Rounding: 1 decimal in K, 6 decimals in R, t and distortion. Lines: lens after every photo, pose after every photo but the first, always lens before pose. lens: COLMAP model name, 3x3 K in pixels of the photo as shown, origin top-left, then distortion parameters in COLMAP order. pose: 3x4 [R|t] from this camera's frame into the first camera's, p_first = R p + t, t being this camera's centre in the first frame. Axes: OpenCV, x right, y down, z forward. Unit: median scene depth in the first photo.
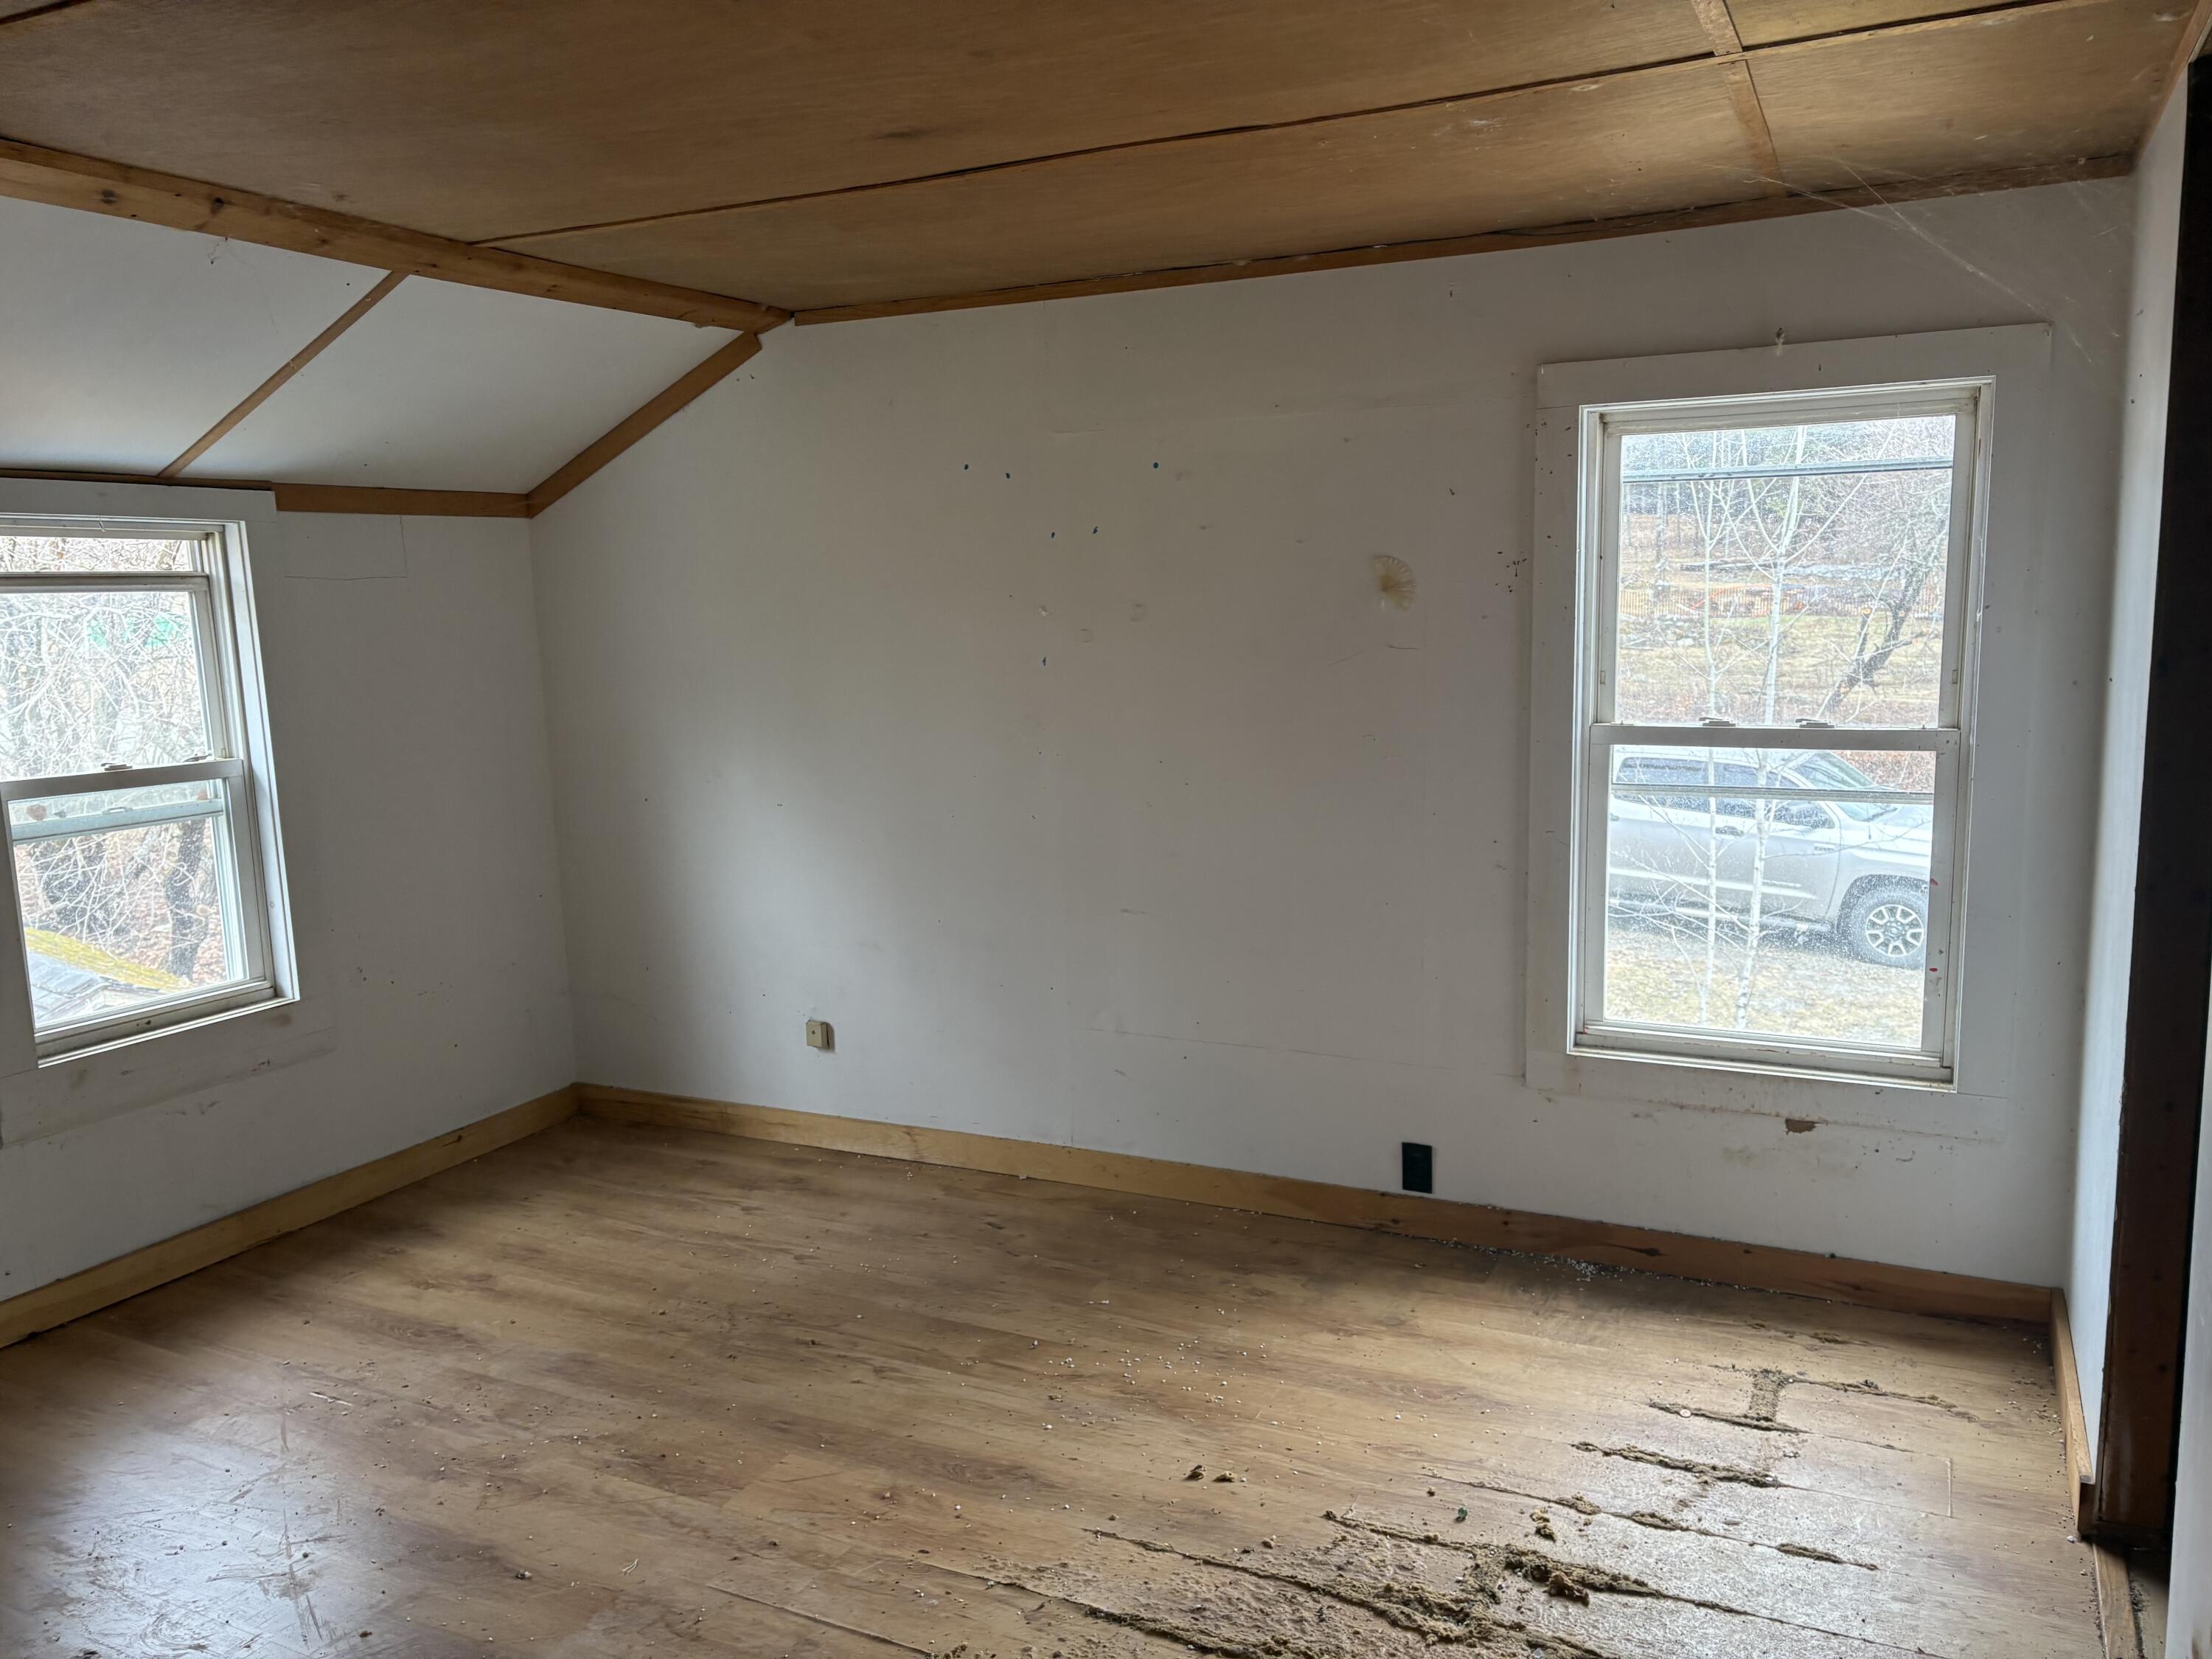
lens RADIAL K [[1687.6, 0, 1113.9], [0, 1687.6, 814.0], [0, 0, 1]] dist [0.100287, -0.111017]
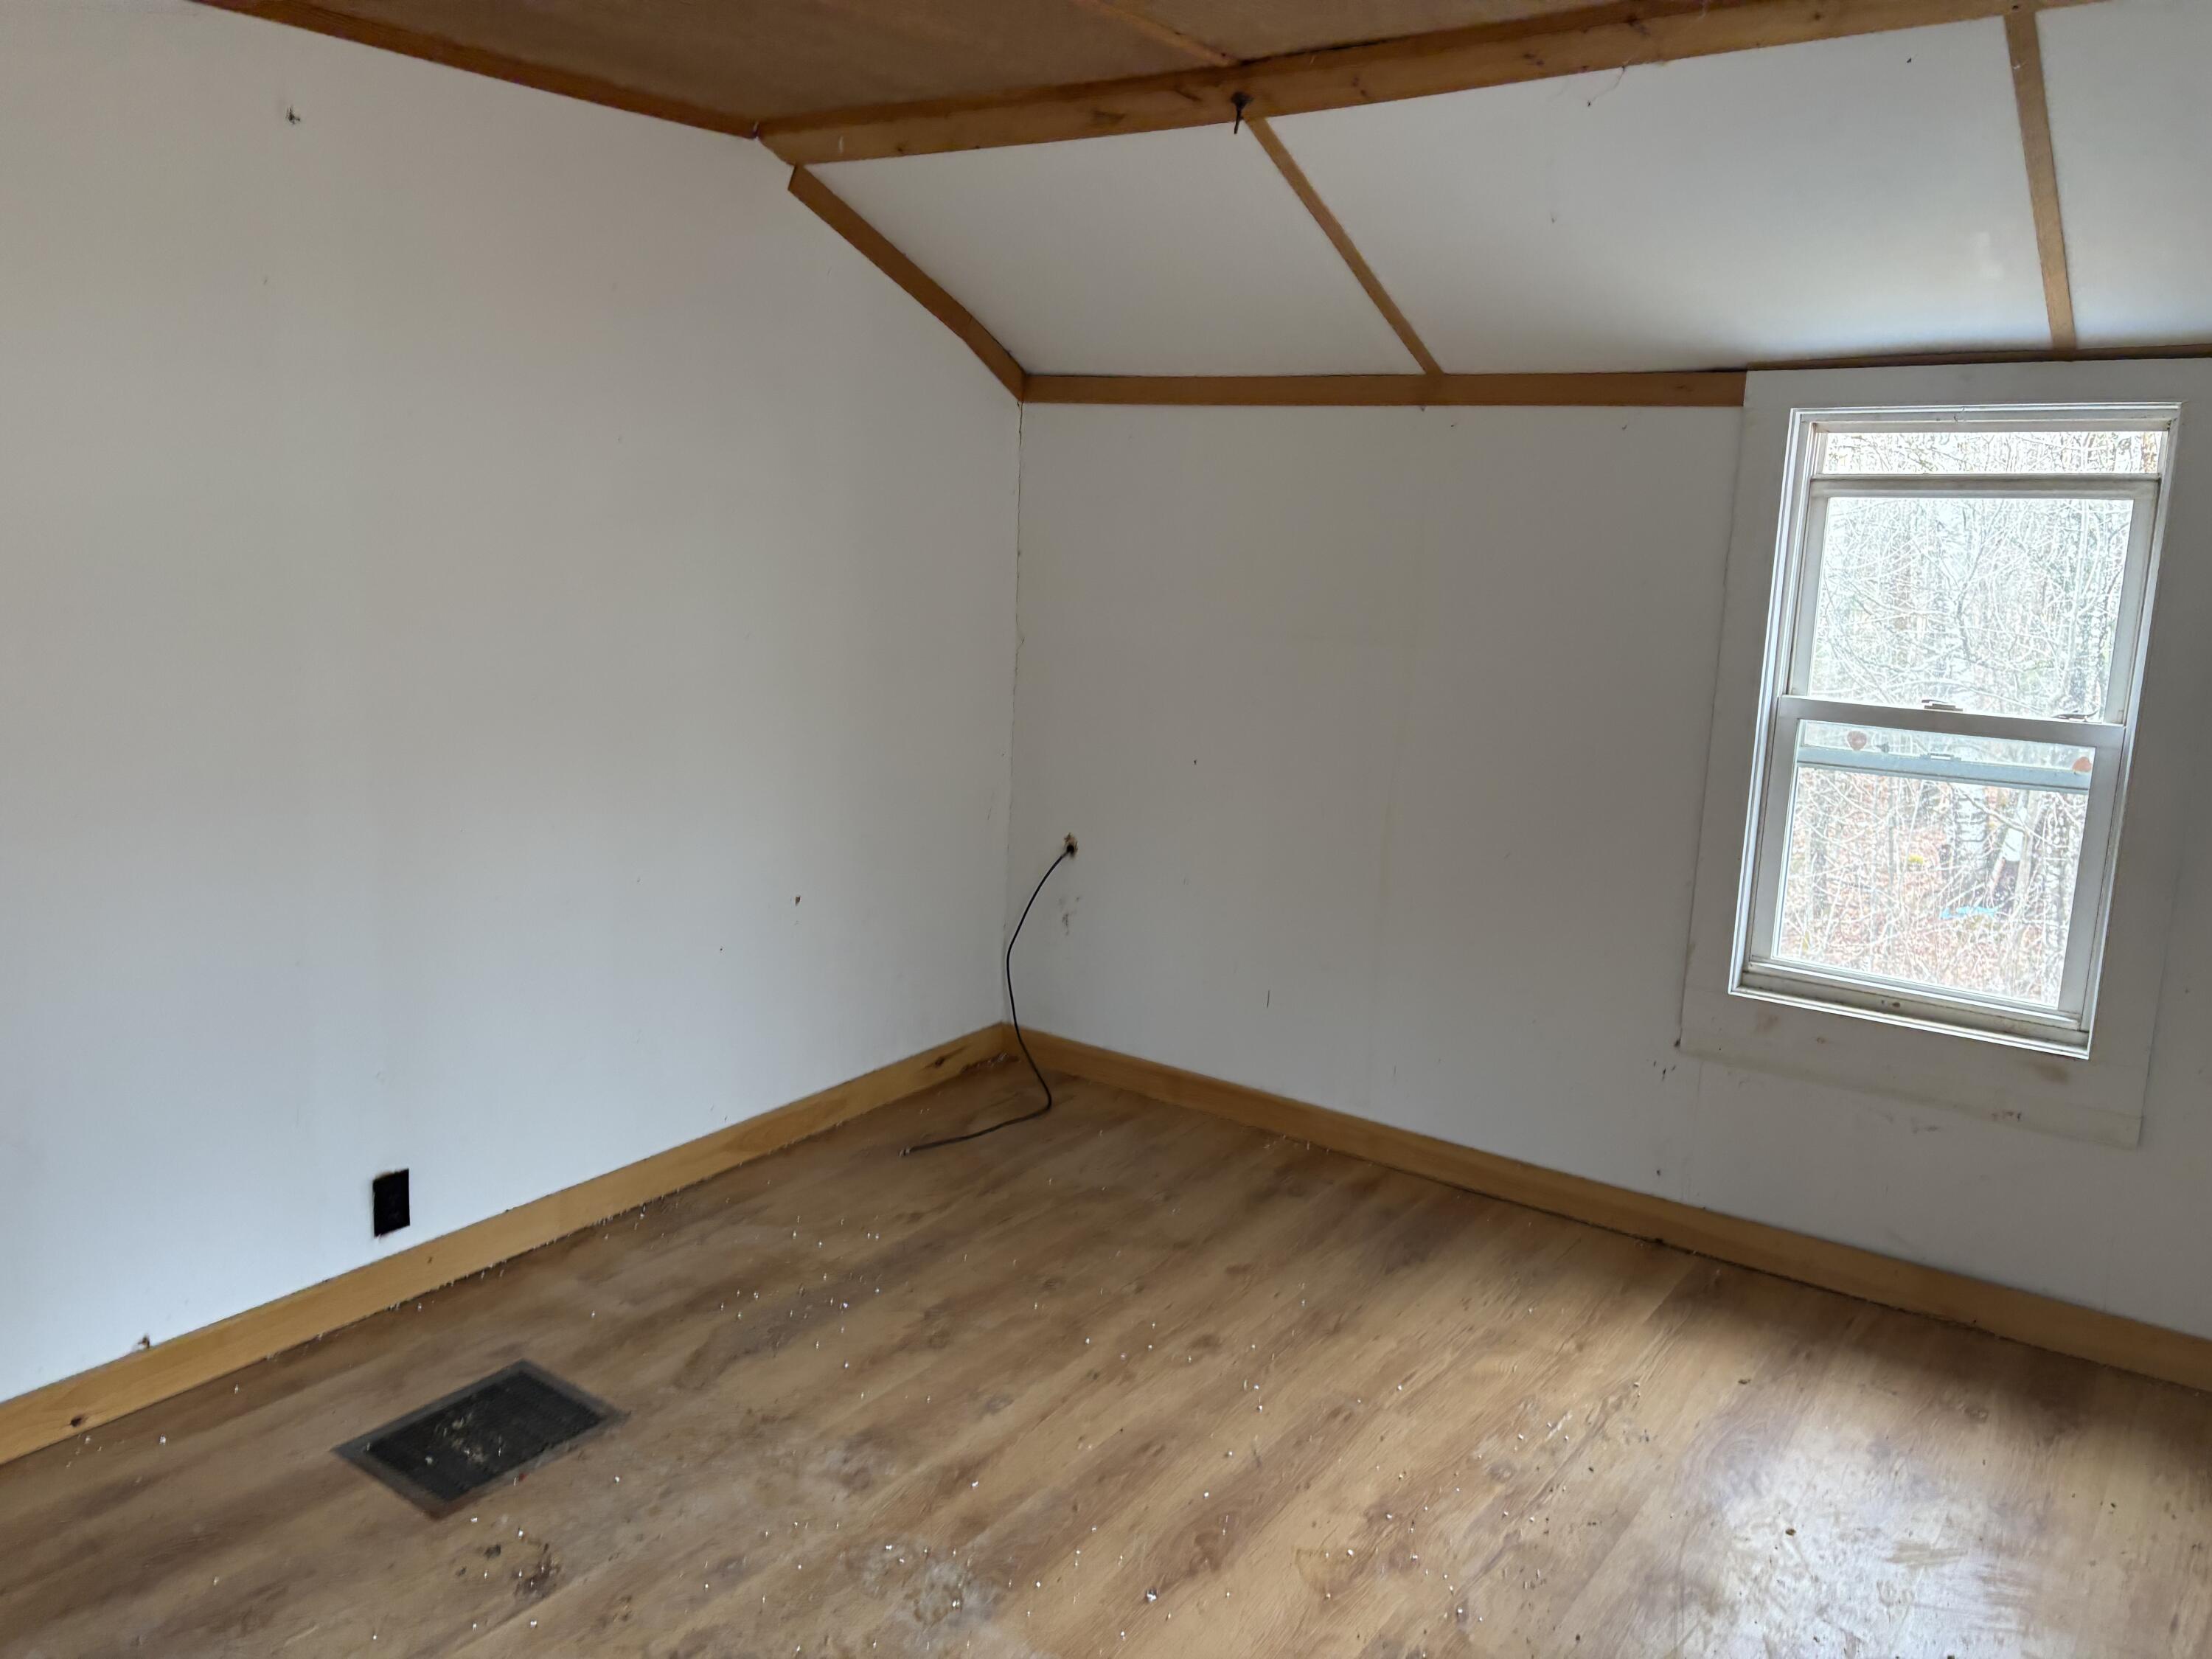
lens RADIAL K [[1687.6, 0, 1113.9], [0, 1687.6, 814.0], [0, 0, 1]] dist [0.100287, -0.111017]
pose [[-0.176309, 0.205128, -0.962724, 0.314646], [-0.145323, 0.961903, 0.231567, -0.112681], [0.973548, 0.180733, -0.139783, 0.731181]]
